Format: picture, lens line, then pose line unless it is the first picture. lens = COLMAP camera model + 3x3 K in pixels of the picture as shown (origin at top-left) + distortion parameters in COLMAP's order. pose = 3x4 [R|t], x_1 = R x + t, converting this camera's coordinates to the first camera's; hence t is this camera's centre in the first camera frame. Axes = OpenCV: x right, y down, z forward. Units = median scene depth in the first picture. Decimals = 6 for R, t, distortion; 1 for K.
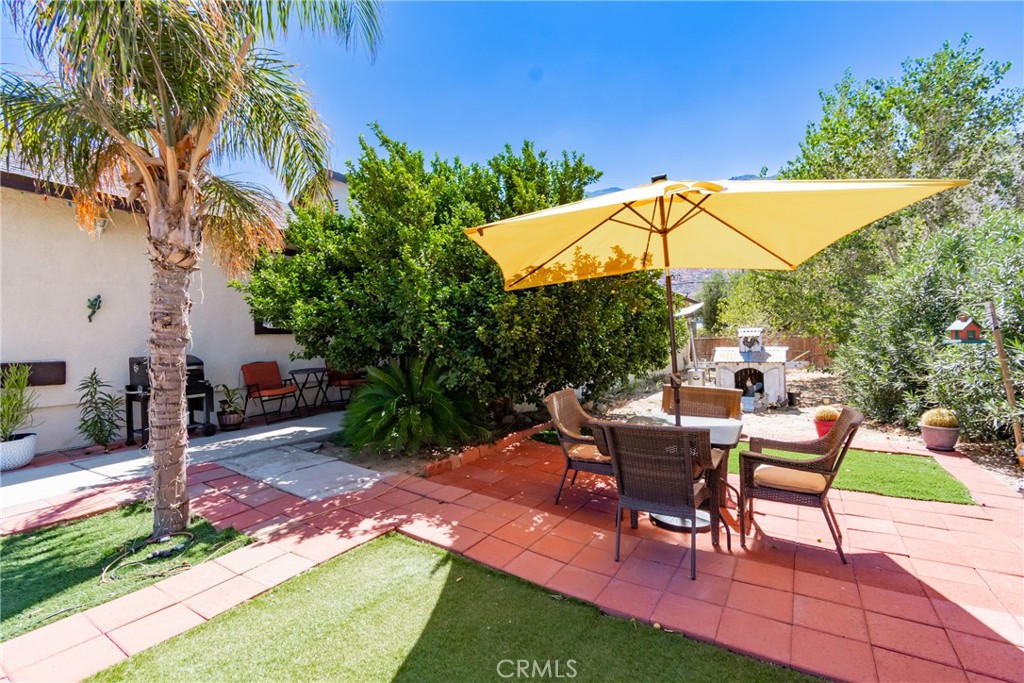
lens RADIAL K [[434.5, 0, 512.0], [0, 434.5, 341.5], [0, 0, 1]] dist [0.000363, -0.000021]
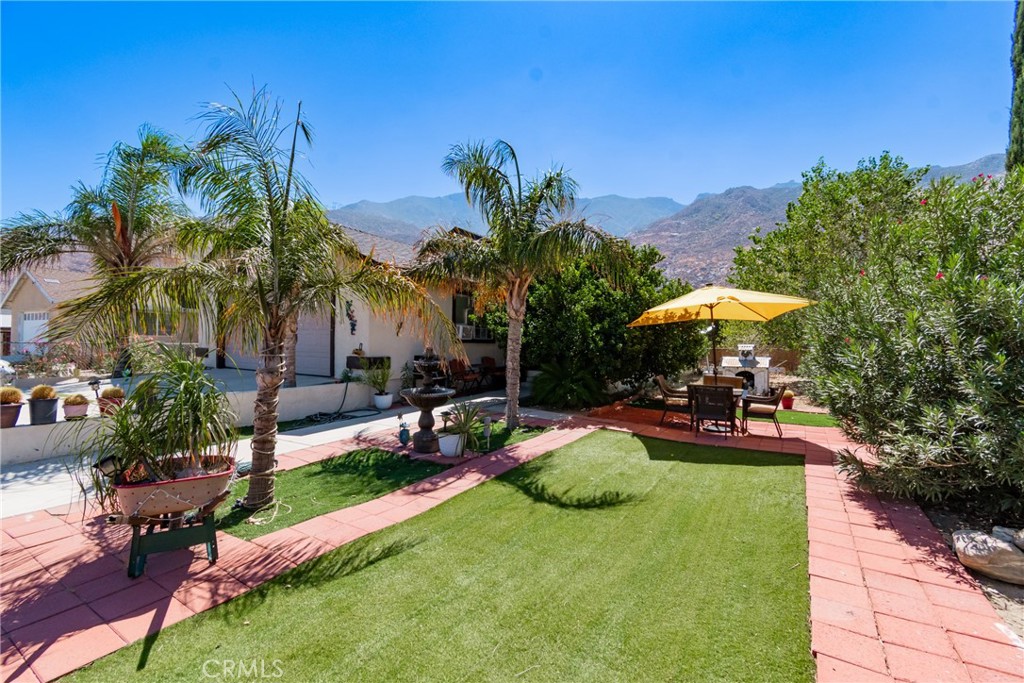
lens RADIAL K [[449.3, 0, 514.7], [0, 449.3, 337.0], [0, 0, 1]] dist [0.031936, 0.000043]
pose [[0.999135, 0.026430, 0.032099, -0.511718], [-0.025946, 0.999545, -0.015411, -0.020330], [-0.032492, 0.014565, 0.999366, -0.913557]]
